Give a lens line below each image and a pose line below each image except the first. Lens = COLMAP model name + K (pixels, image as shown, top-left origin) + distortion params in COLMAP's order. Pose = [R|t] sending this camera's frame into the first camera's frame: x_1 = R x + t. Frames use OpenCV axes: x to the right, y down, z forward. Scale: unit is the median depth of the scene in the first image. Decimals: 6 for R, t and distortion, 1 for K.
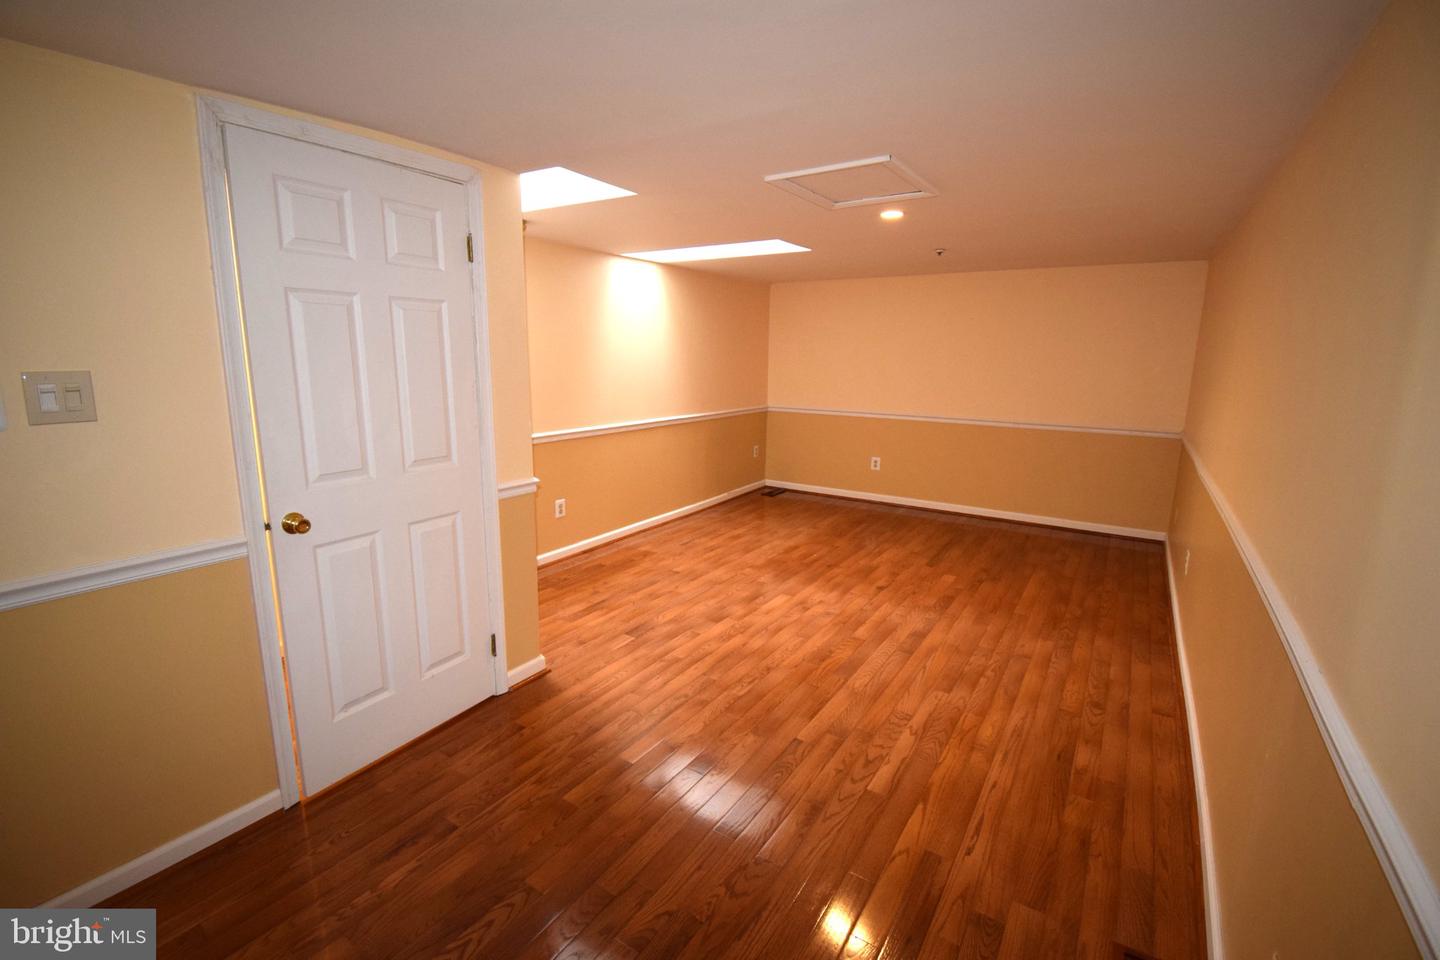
lens RADIAL K [[634.9, 0, 720.4], [0, 634.9, 473.4], [0, 0, 1]] dist [0.023892, -0.029451]
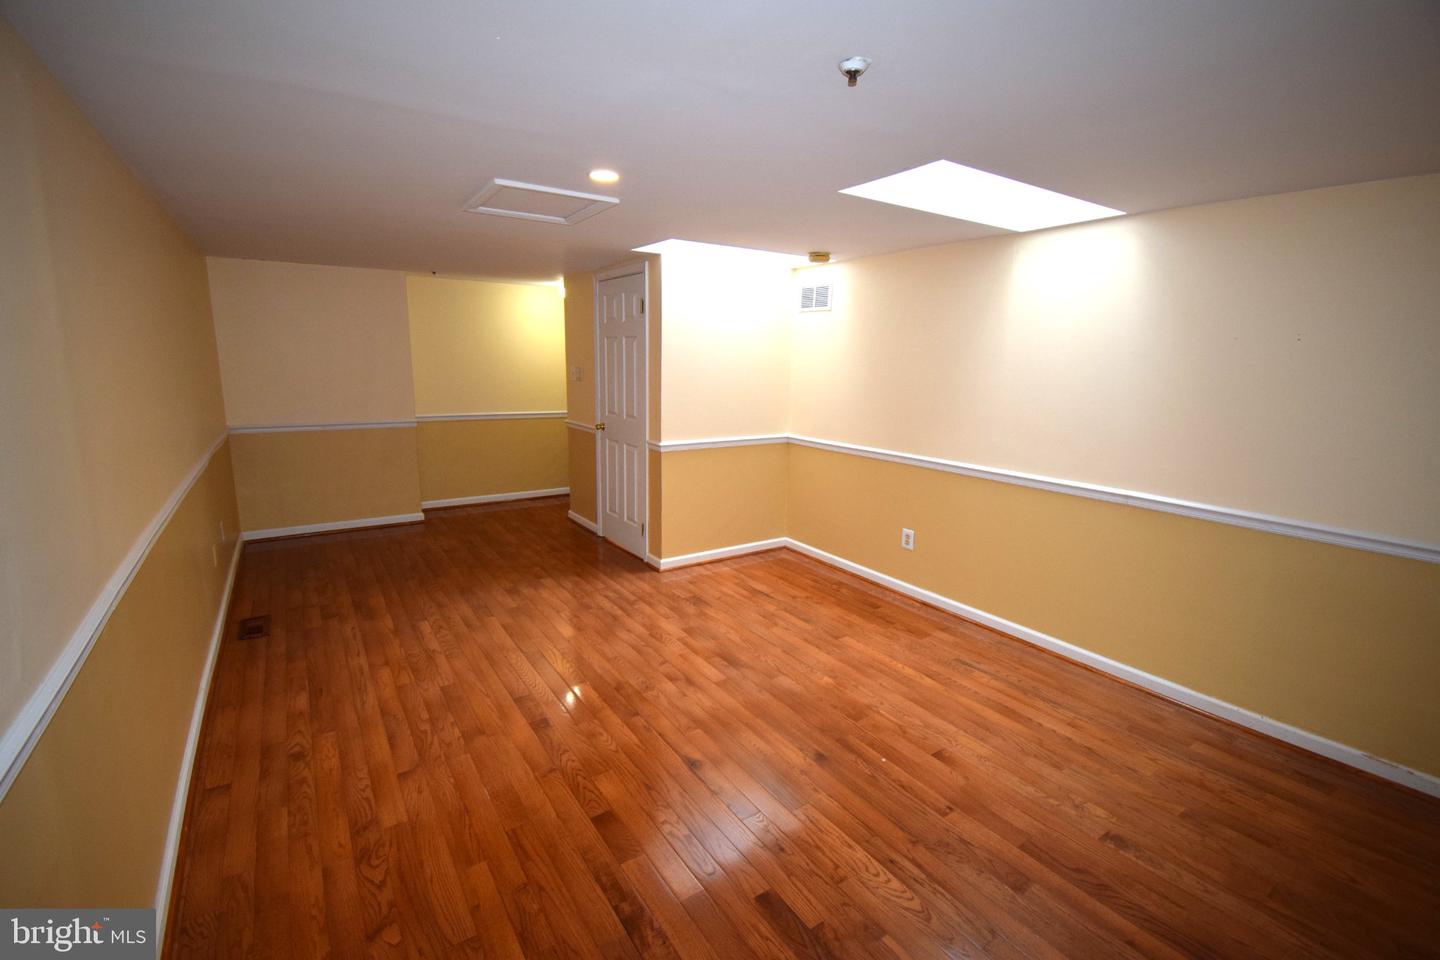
lens RADIAL K [[634.9, 0, 720.4], [0, 634.9, 473.4], [0, 0, 1]] dist [0.023892, -0.029451]
pose [[-0.392039, 0.147877, -0.907986, 0.889153], [-0.194727, 0.951292, 0.239007, -0.266169], [0.899103, 0.270509, -0.344148, 1.389268]]
